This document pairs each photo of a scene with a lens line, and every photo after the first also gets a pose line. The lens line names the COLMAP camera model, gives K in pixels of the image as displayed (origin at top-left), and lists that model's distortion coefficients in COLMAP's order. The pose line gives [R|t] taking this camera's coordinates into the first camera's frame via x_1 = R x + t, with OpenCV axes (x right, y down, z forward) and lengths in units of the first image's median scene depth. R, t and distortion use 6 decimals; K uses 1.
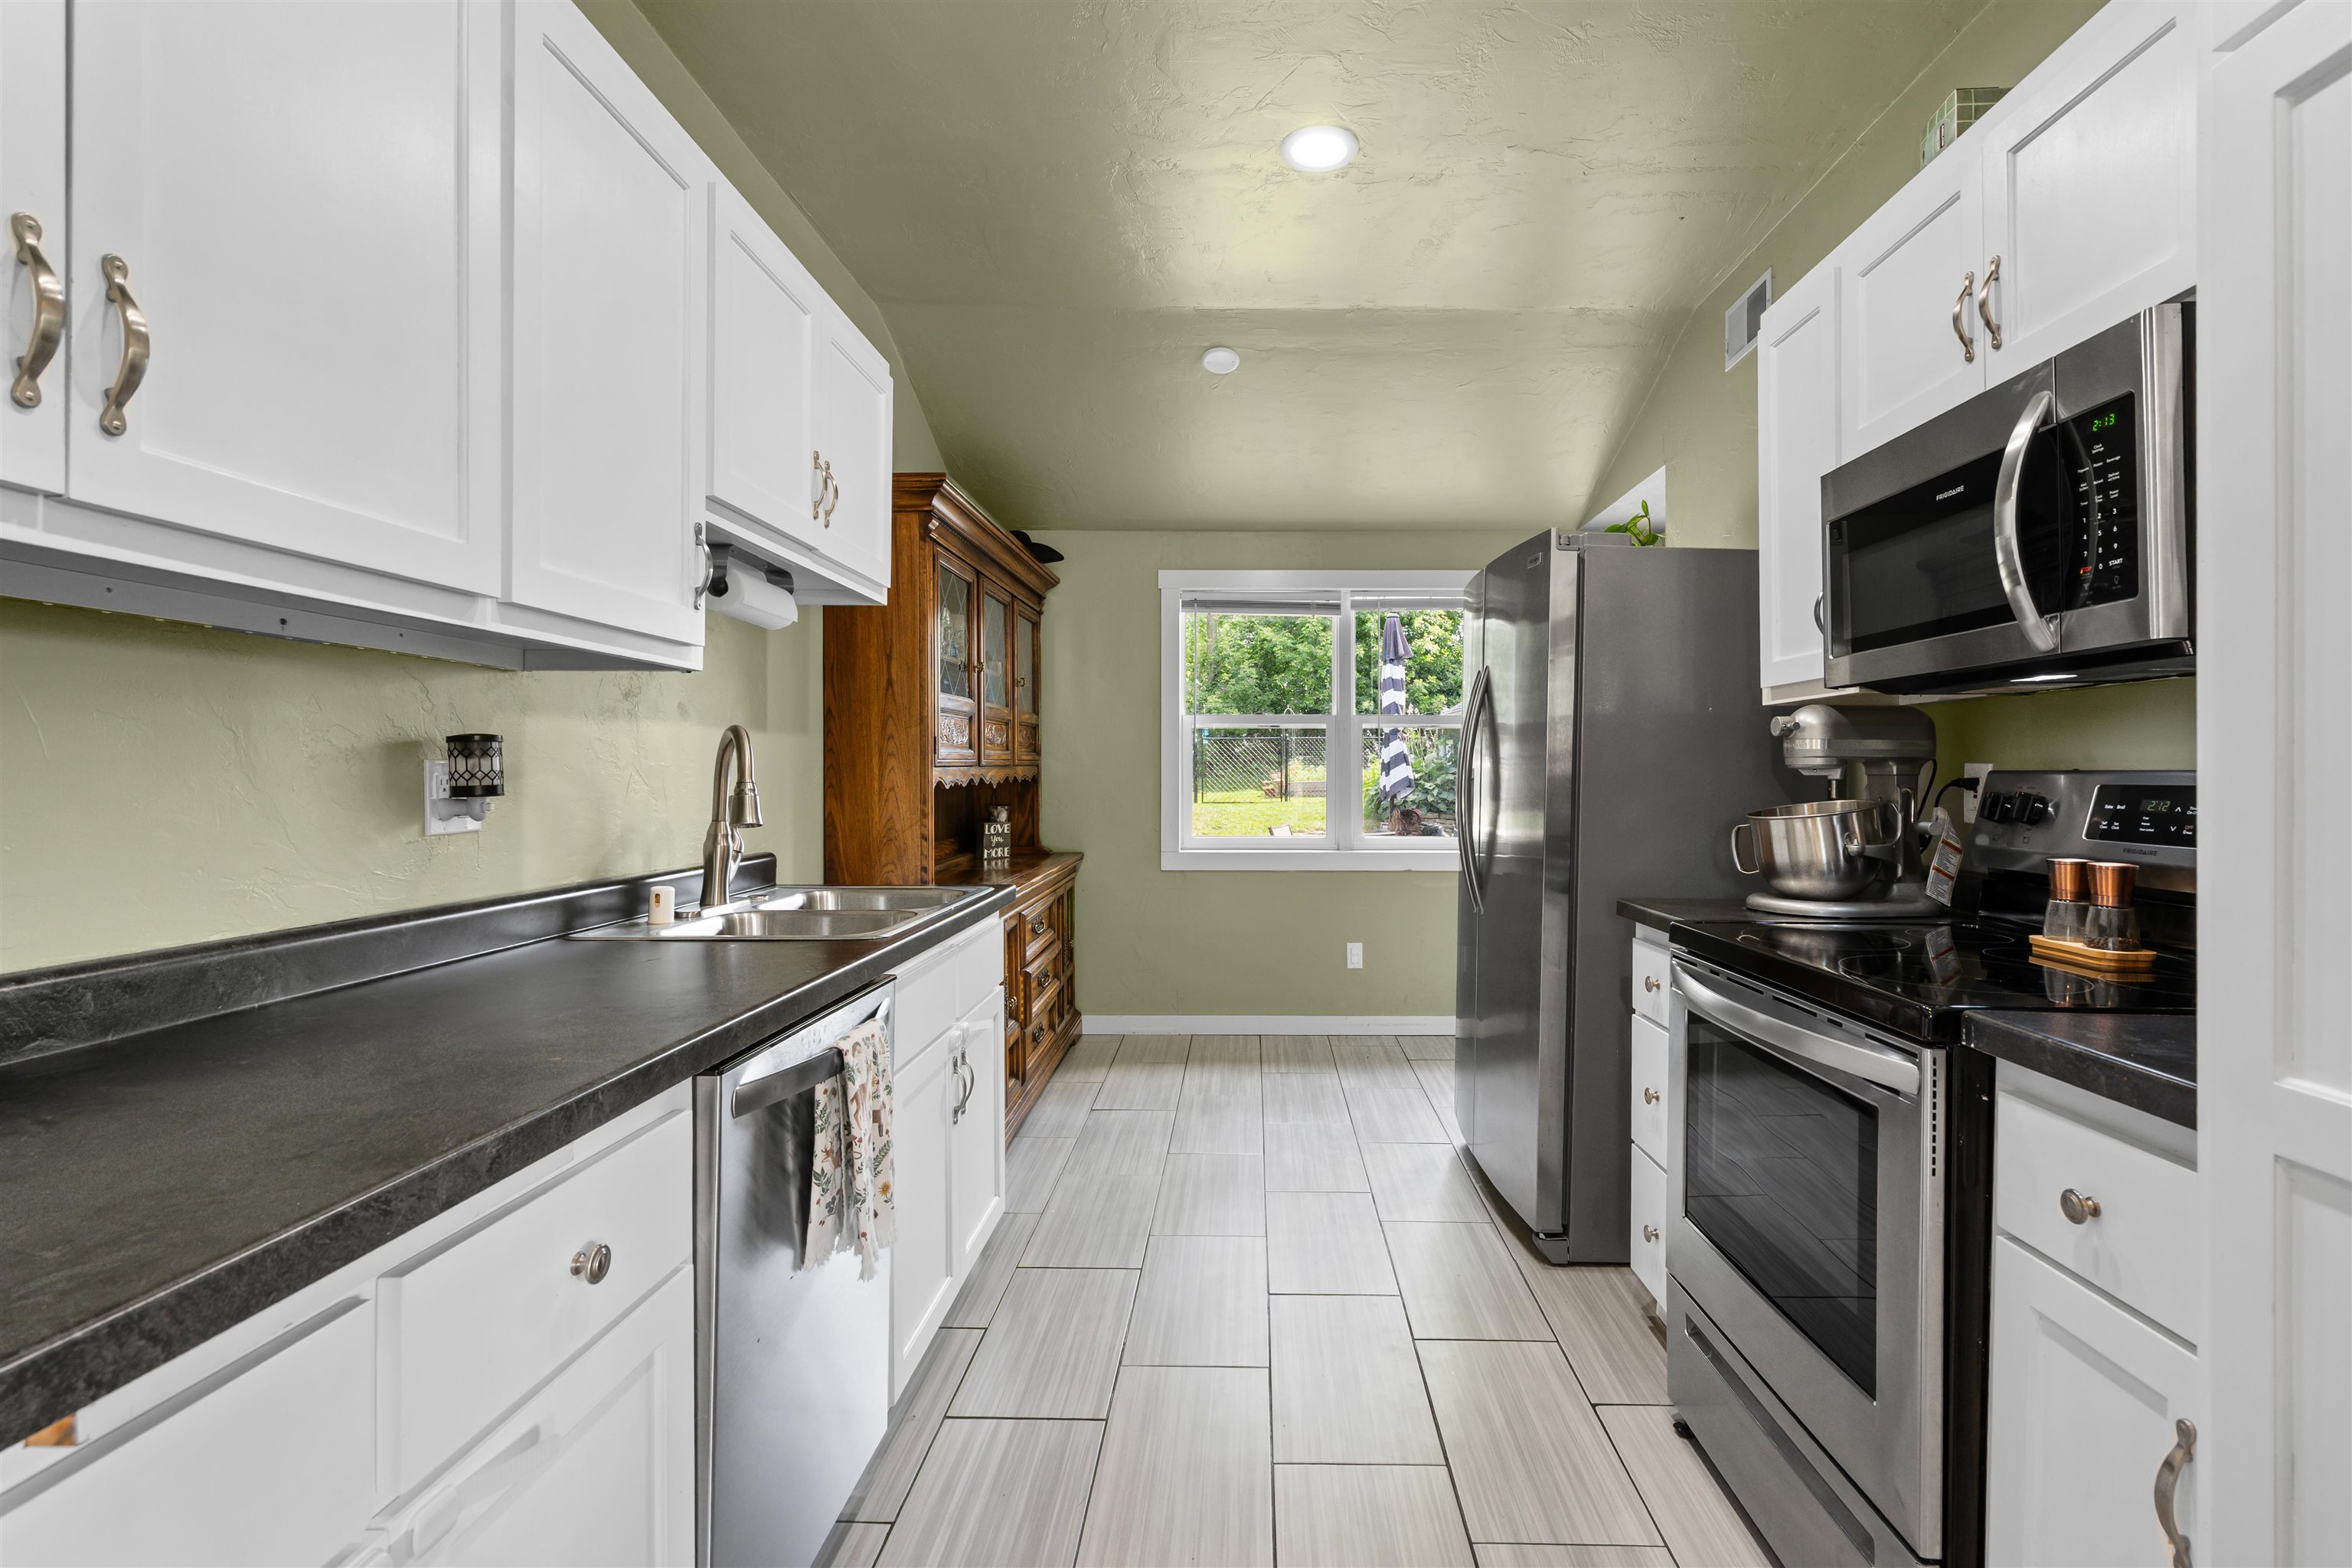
lens RADIAL K [[1082.3, 0, 1223.6], [0, 1082.3, 780.0], [0, 0, 1]] dist [0.001495, 0.000368]
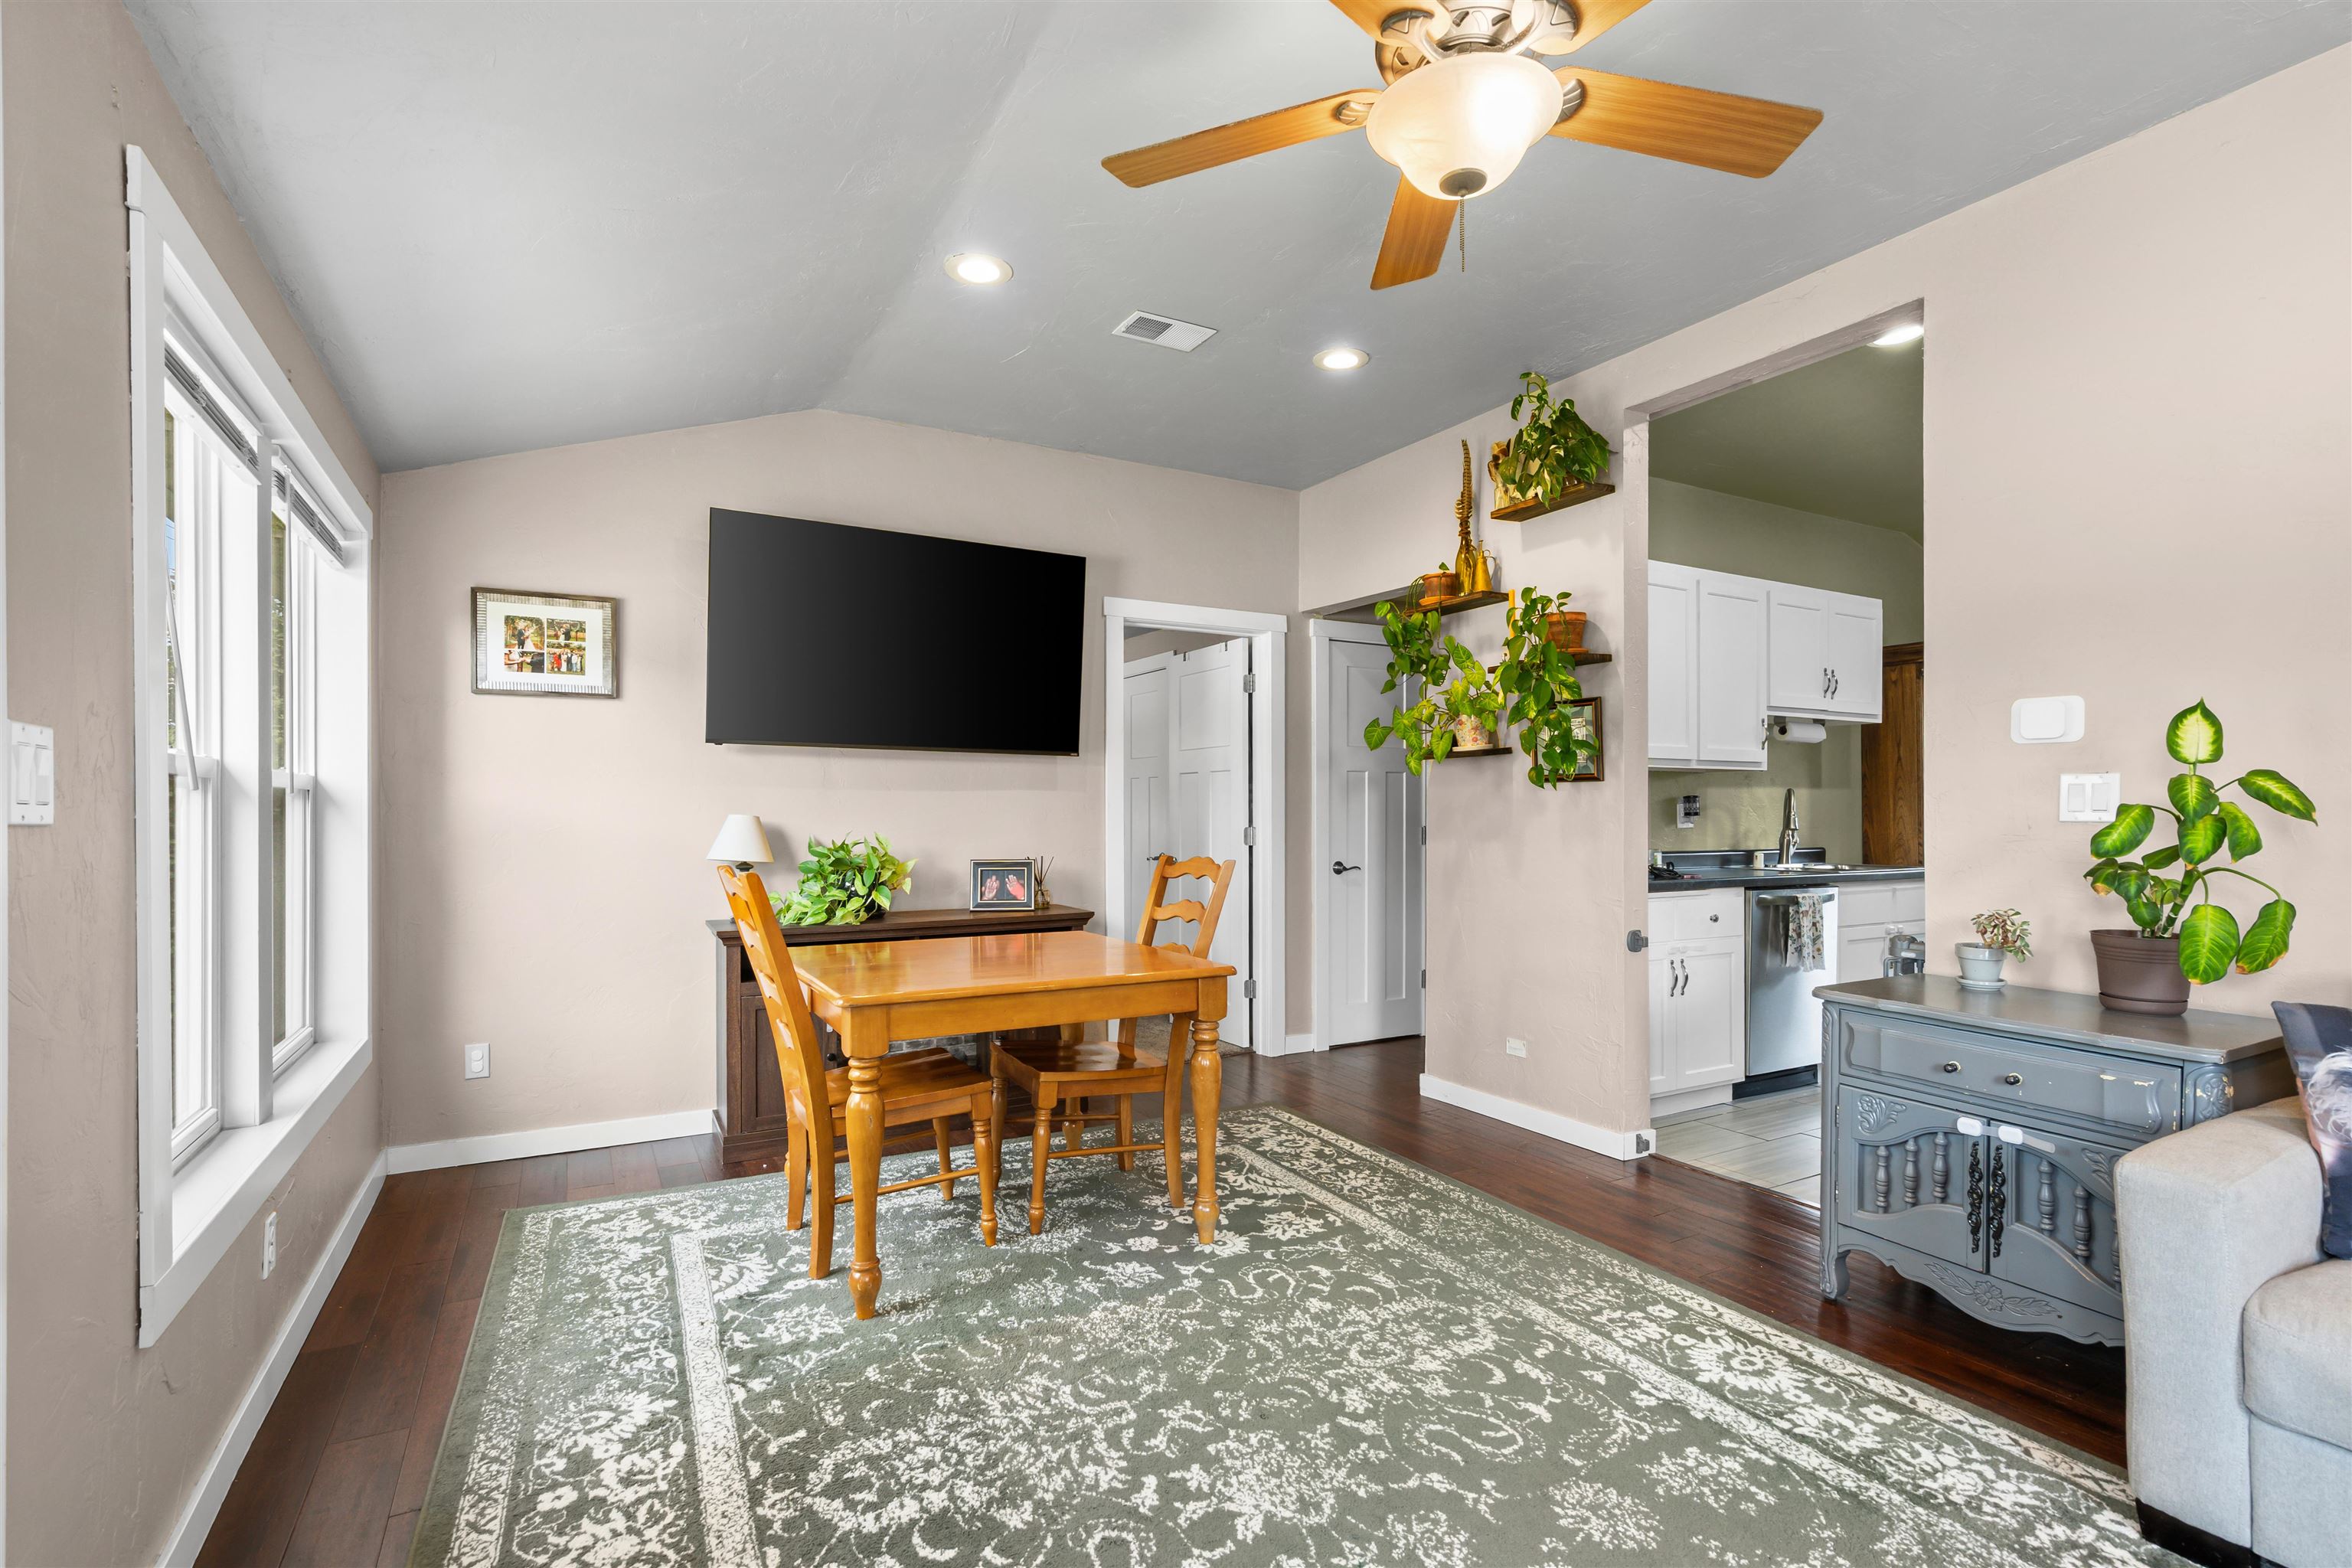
lens RADIAL K [[1082.3, 0, 1223.6], [0, 1082.3, 780.0], [0, 0, 1]] dist [0.001495, 0.000368]
pose [[0.523266, -0.025565, -0.851786, 0.996555], [-0.005129, 0.999437, -0.033147, 0.018006], [0.852154, 0.021713, 0.522840, -1.406267]]
